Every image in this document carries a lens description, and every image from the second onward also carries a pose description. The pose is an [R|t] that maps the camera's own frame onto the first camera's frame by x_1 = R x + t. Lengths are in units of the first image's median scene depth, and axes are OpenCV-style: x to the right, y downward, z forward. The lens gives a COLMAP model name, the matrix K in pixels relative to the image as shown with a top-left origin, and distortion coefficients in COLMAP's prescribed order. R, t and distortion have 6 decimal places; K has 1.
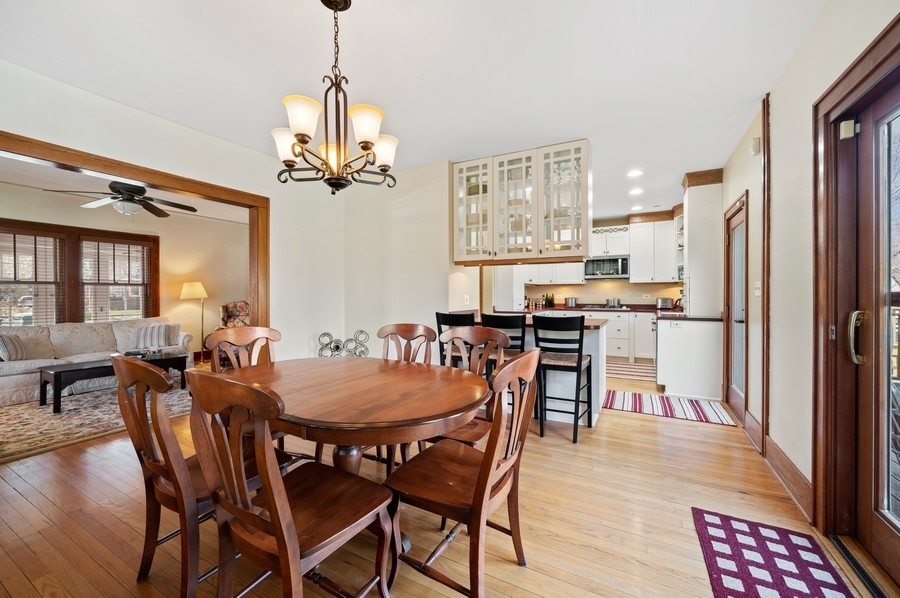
lens RADIAL K [[353.2, 0, 455.4], [0, 353.2, 297.3], [0, 0, 1]] dist [-0.003375, -0.000394]
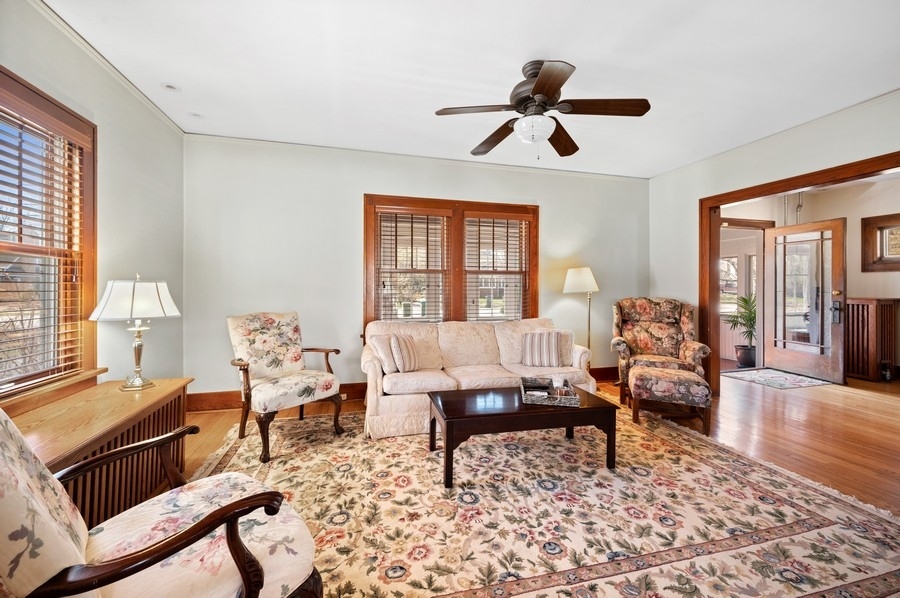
lens RADIAL K [[353.2, 0, 446.4], [0, 353.2, 295.5], [0, 0, 1]] dist [-0.003375, -0.000394]
pose [[0.682242, 0.018065, -0.730903, -0.458019], [-0.010630, 0.999834, 0.014789, 0.002651], [0.731049, -0.002320, 0.682321, 0.383149]]
